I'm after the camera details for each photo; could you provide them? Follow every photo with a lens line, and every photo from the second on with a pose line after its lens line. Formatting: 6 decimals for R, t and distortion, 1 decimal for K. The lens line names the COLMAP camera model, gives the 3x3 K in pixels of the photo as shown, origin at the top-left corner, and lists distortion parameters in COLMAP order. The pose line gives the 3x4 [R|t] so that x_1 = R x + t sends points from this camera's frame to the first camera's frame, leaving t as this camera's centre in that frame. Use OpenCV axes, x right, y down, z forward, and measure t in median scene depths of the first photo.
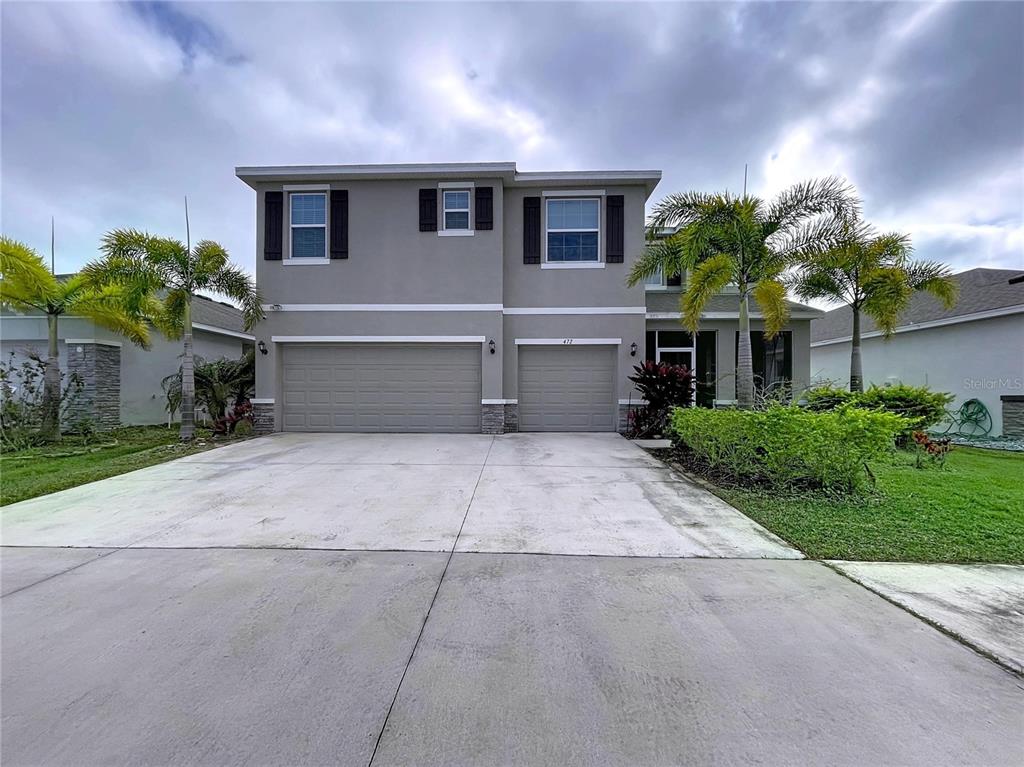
lens RADIAL K [[418.1, 0, 512.8], [0, 418.1, 389.6], [0, 0, 1]] dist [0.000468, -0.000962]
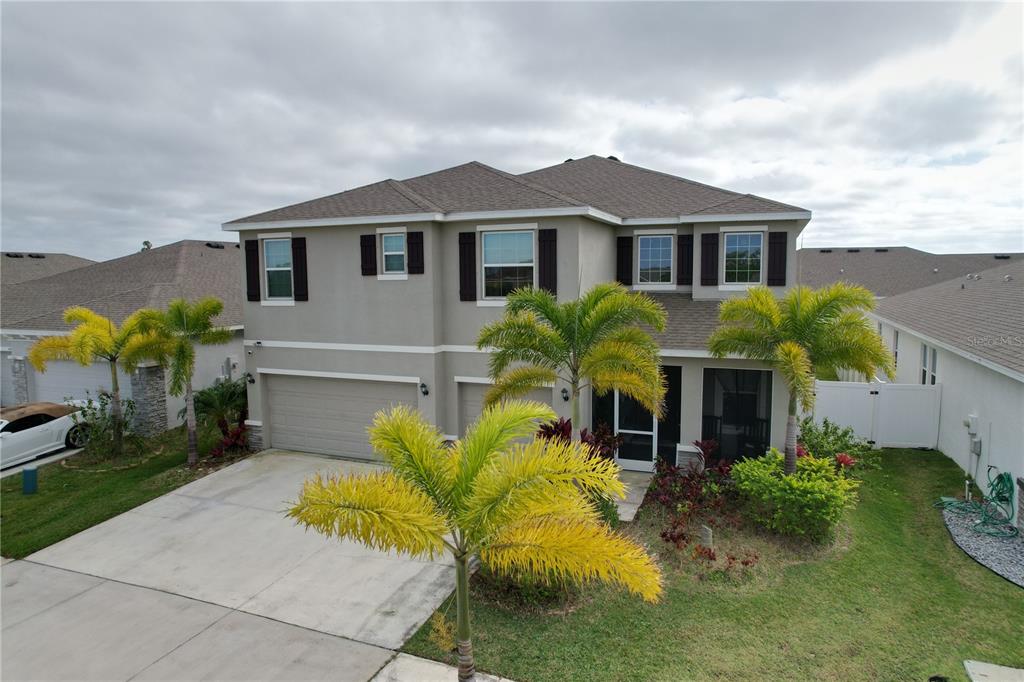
lens RADIAL K [[648.4, 0, 510.4], [0, 648.4, 339.9], [0, 0, 1]] dist [-0.009131, 0.001395]
pose [[0.934838, 0.026456, -0.354088, 0.701902], [0.013317, 0.993906, 0.109420, -0.389705], [0.354825, -0.107005, 0.928789, -0.394357]]
